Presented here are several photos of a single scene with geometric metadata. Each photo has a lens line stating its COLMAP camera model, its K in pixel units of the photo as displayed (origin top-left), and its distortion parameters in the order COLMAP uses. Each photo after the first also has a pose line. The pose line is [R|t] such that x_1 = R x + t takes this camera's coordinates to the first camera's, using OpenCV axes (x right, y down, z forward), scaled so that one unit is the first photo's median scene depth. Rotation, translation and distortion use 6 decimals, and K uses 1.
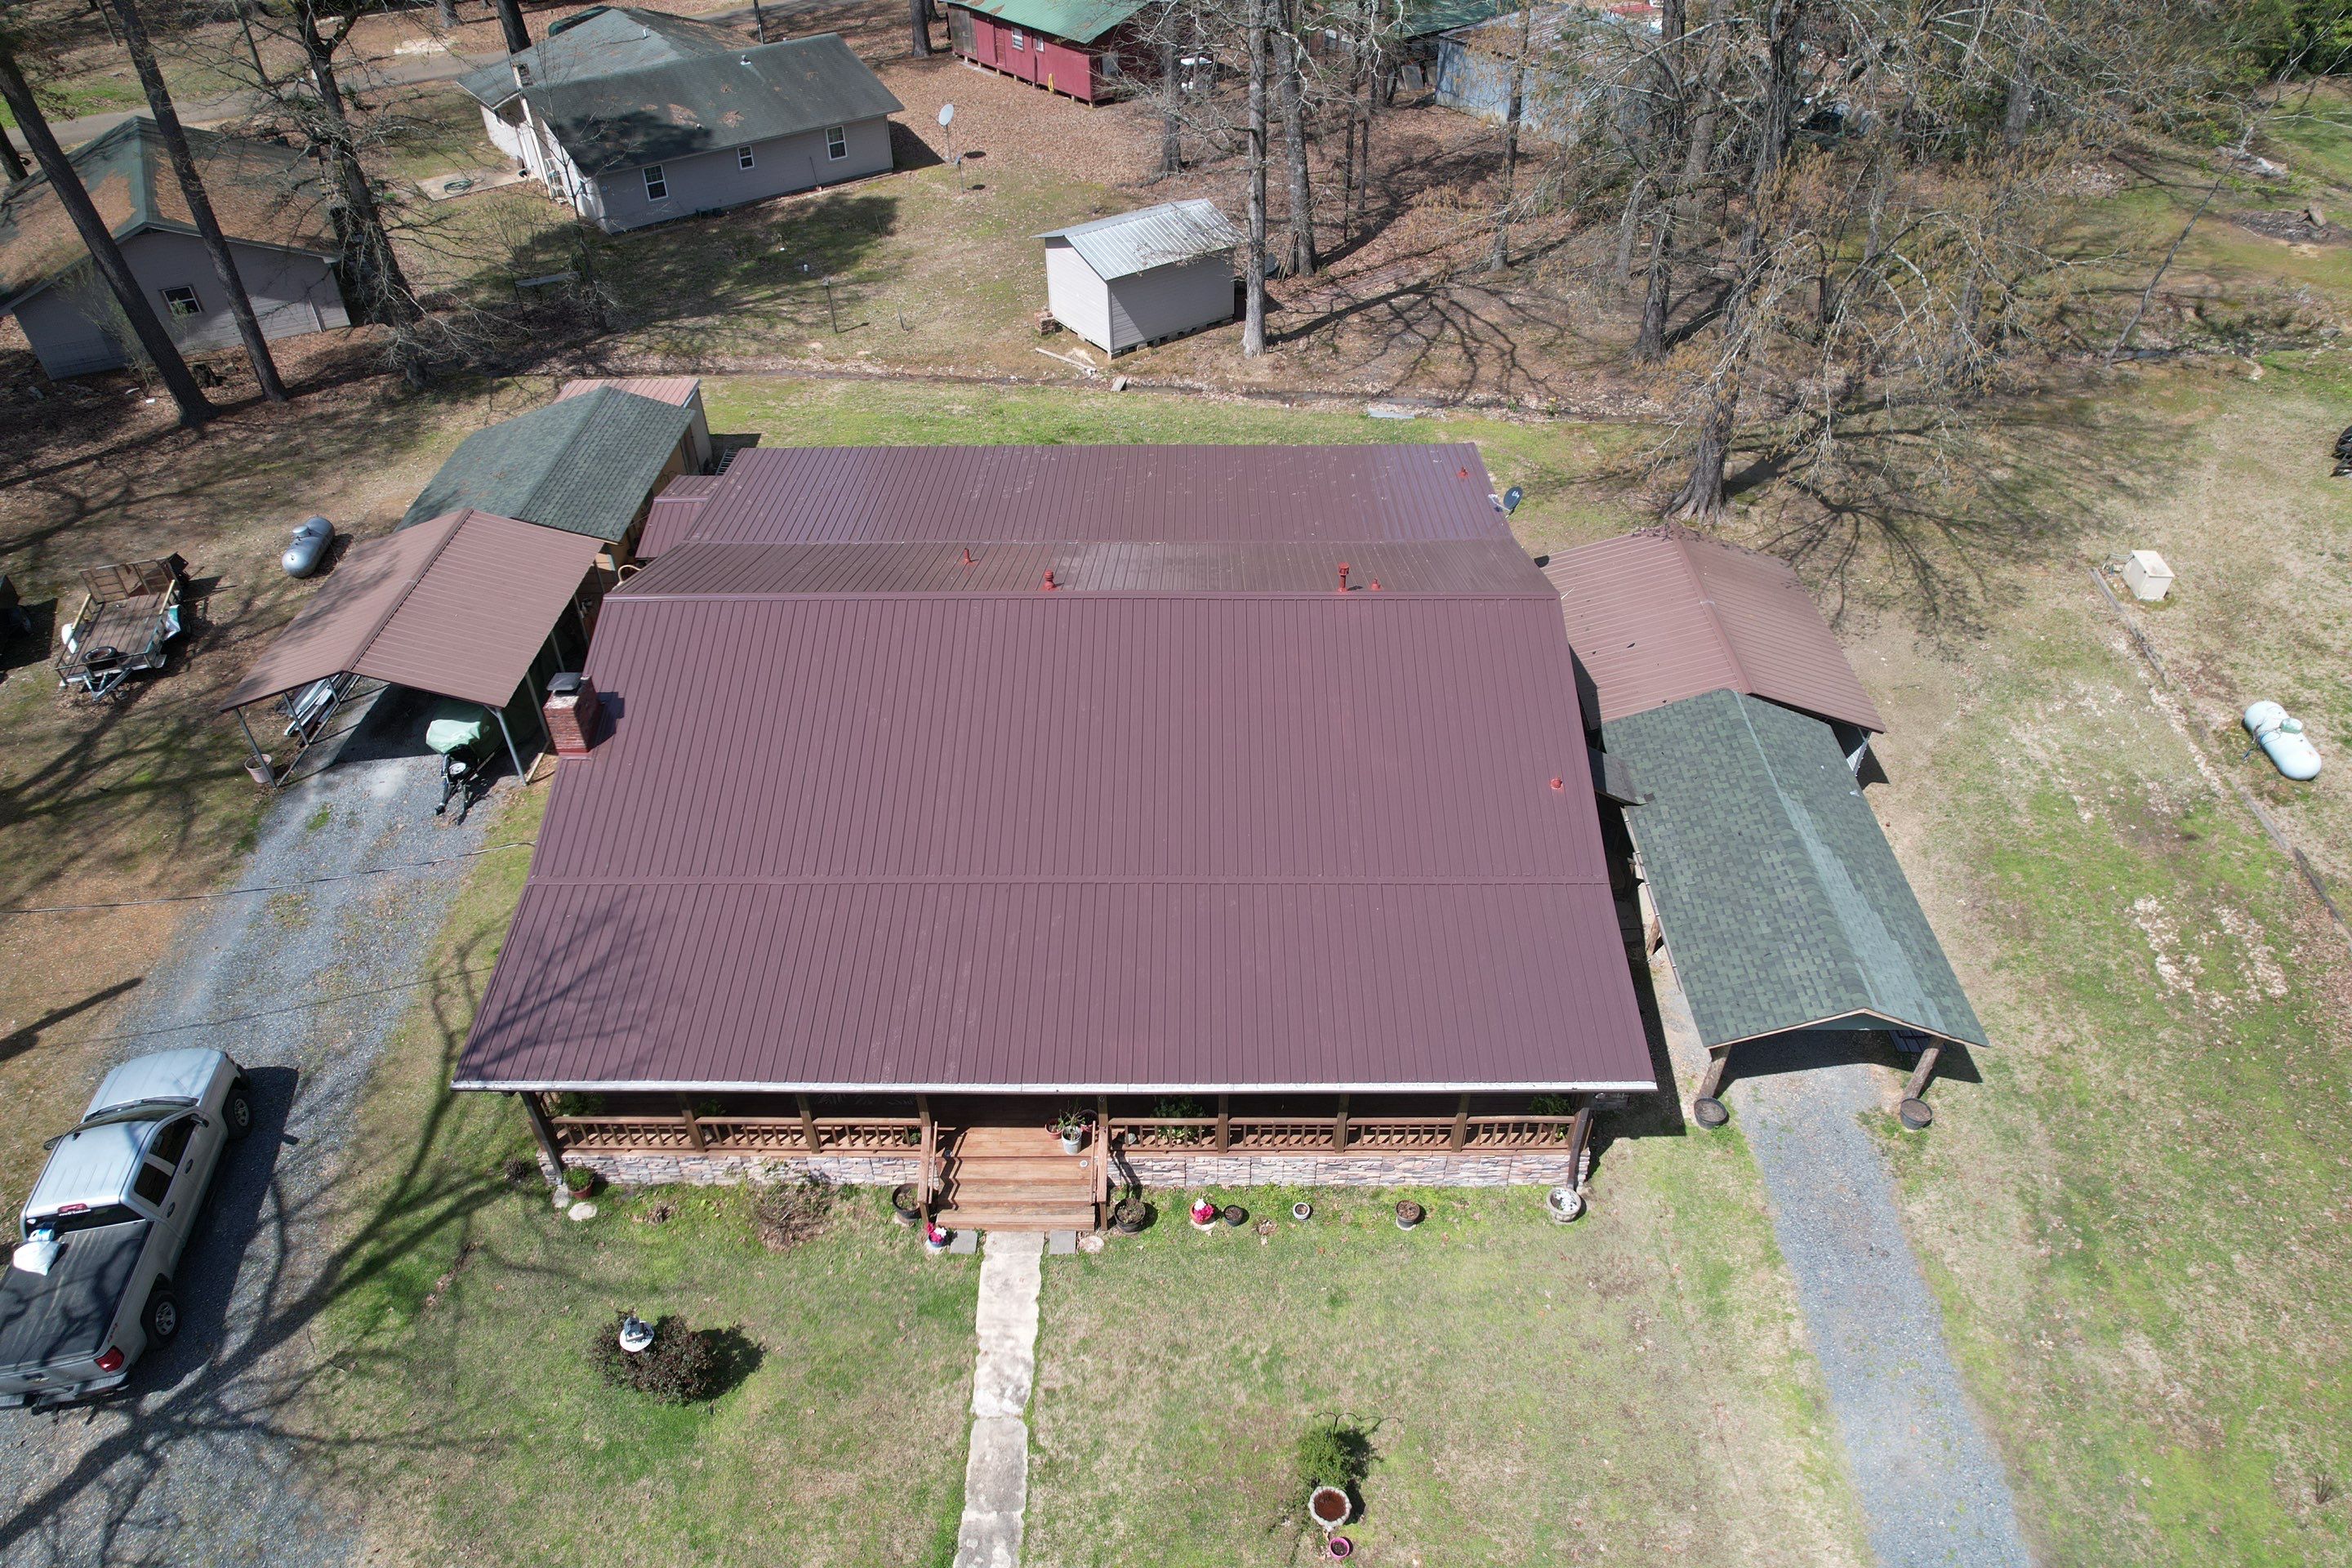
lens RADIAL K [[1496.3, 0, 1176.0], [0, 1496.3, 784.0], [0, 0, 1]] dist [-0.072112, 0.063011]
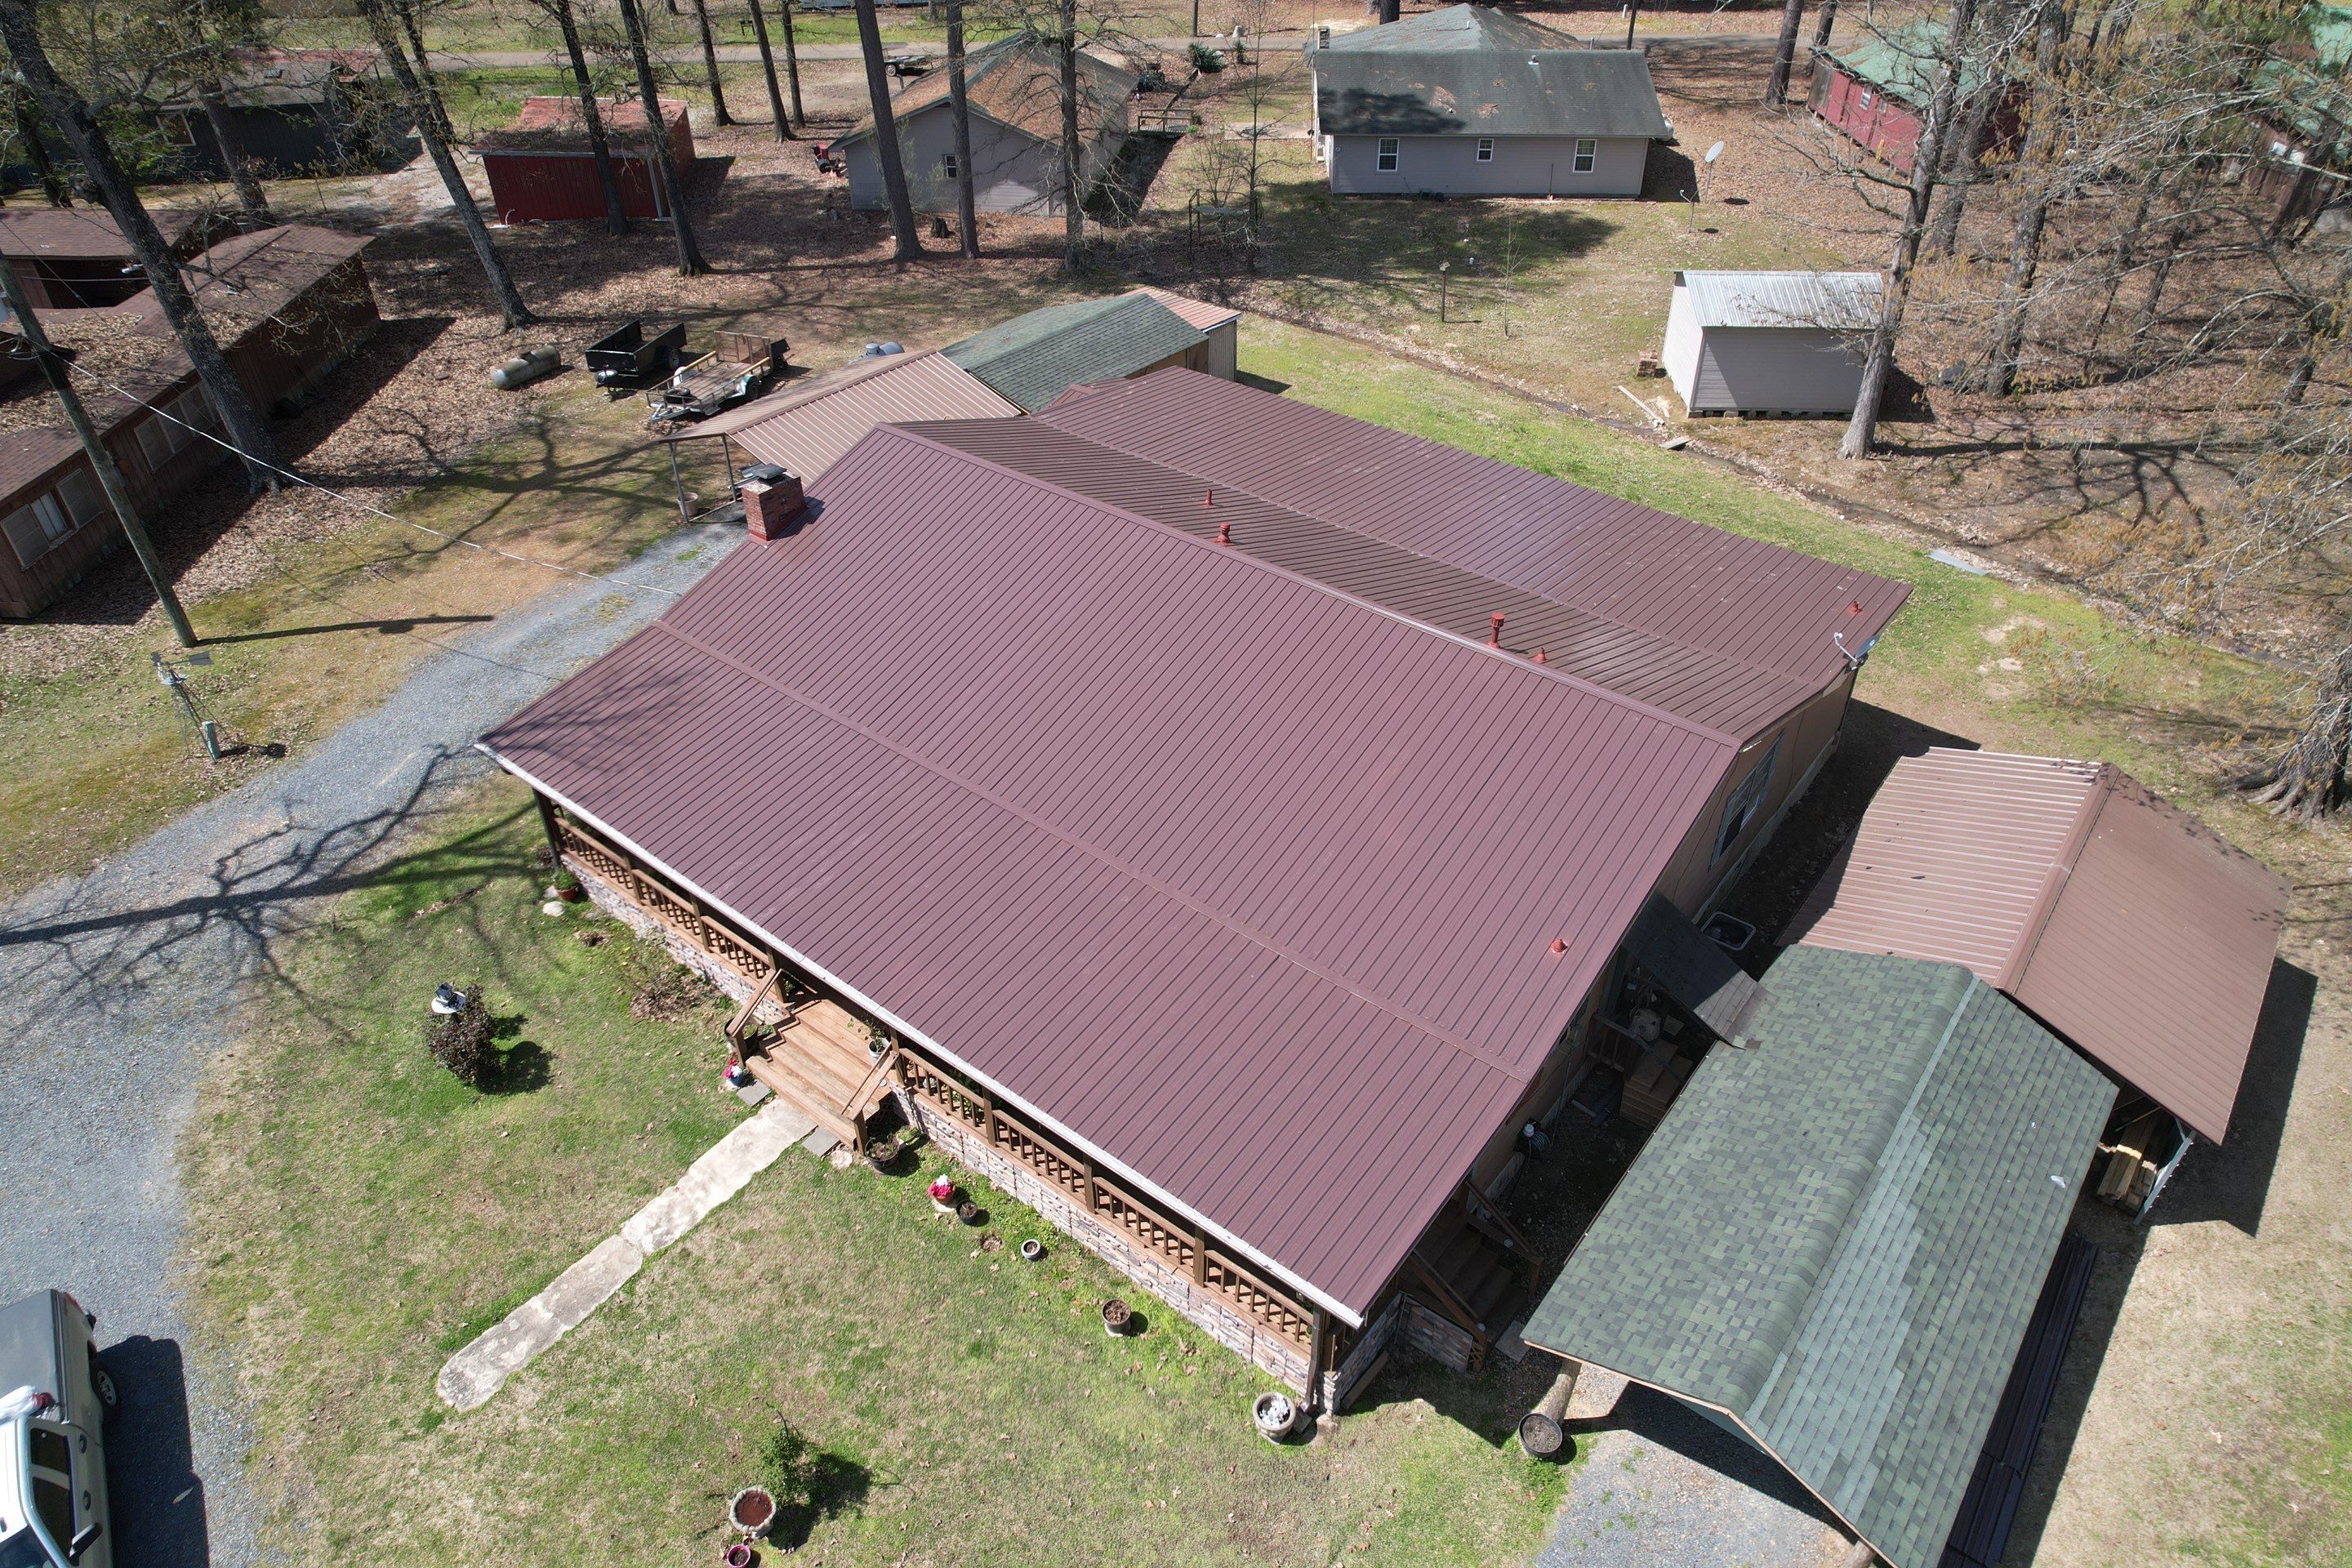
lens RADIAL K [[1496.3, 0, 1176.0], [0, 1496.3, 784.0], [0, 0, 1]] dist [-0.072112, 0.063011]
pose [[0.787680, 0.374331, -0.489322, 0.458880], [-0.392382, 0.917137, 0.069976, -0.054809], [0.474970, 0.136882, 0.869291, 0.238939]]
